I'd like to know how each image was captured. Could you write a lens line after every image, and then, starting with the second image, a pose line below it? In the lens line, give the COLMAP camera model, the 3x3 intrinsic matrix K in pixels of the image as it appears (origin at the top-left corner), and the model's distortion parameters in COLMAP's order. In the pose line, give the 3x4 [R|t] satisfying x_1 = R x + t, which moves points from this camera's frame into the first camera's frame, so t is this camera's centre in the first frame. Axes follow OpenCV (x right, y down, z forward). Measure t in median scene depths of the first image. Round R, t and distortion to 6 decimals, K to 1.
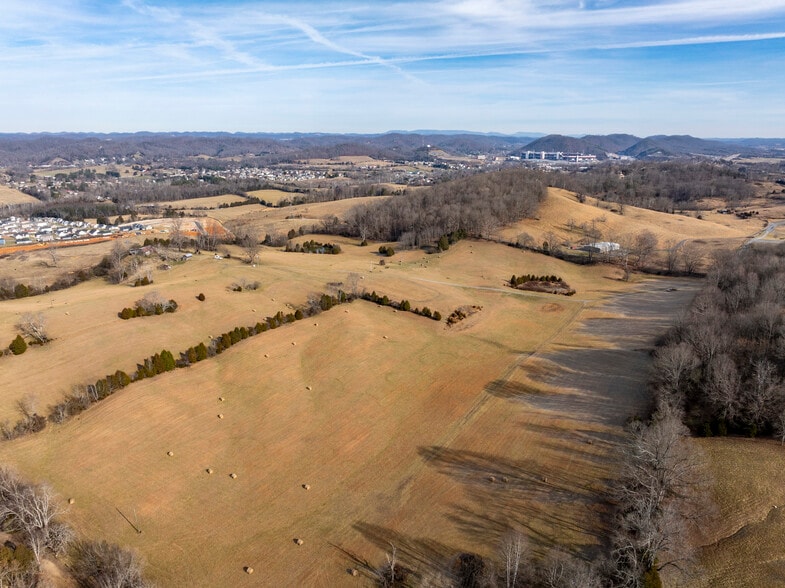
lens RADIAL K [[551.8, 0, 395.6], [0, 551.8, 292.9], [0, 0, 1]] dist [-0.036840, 0.000160]
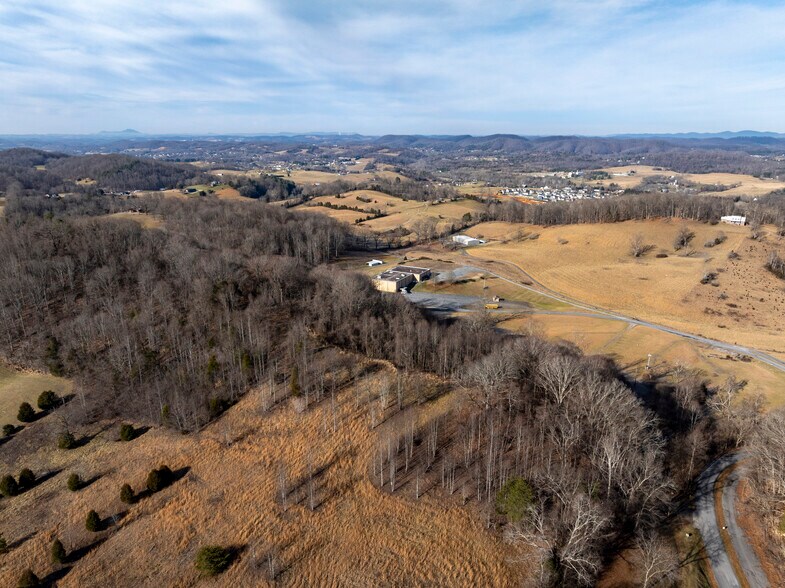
lens RADIAL K [[551.8, 0, 395.6], [0, 551.8, 292.9], [0, 0, 1]] dist [-0.036840, 0.000160]
pose [[-0.194889, 0.268524, -0.943352, 0.411620], [-0.269094, 0.910250, 0.314695, -0.081861], [0.943189, 0.315181, -0.105140, 0.254918]]
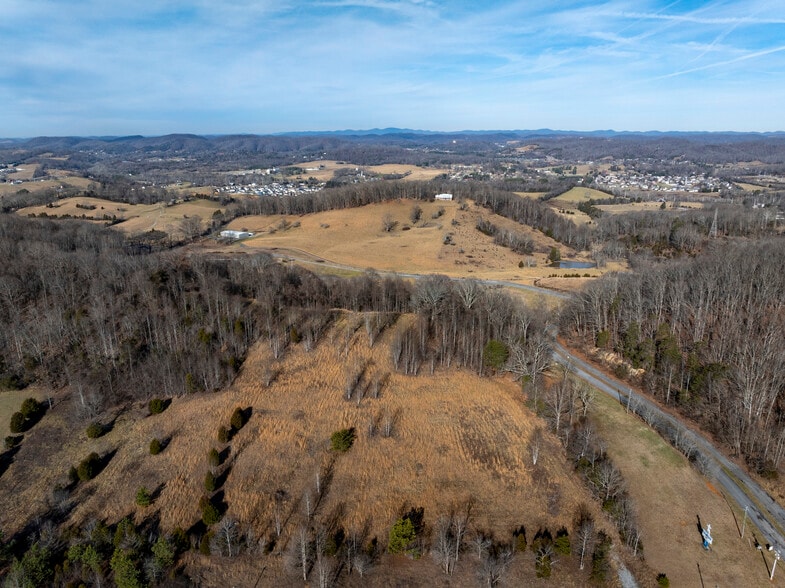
lens RADIAL K [[551.8, 0, 395.6], [0, 551.8, 292.9], [0, 0, 1]] dist [-0.036840, 0.000160]
pose [[0.363069, 0.256229, -0.895839, 0.440274], [-0.251812, 0.952652, 0.170424, -0.068008], [0.897091, 0.163707, 0.410400, 0.206284]]
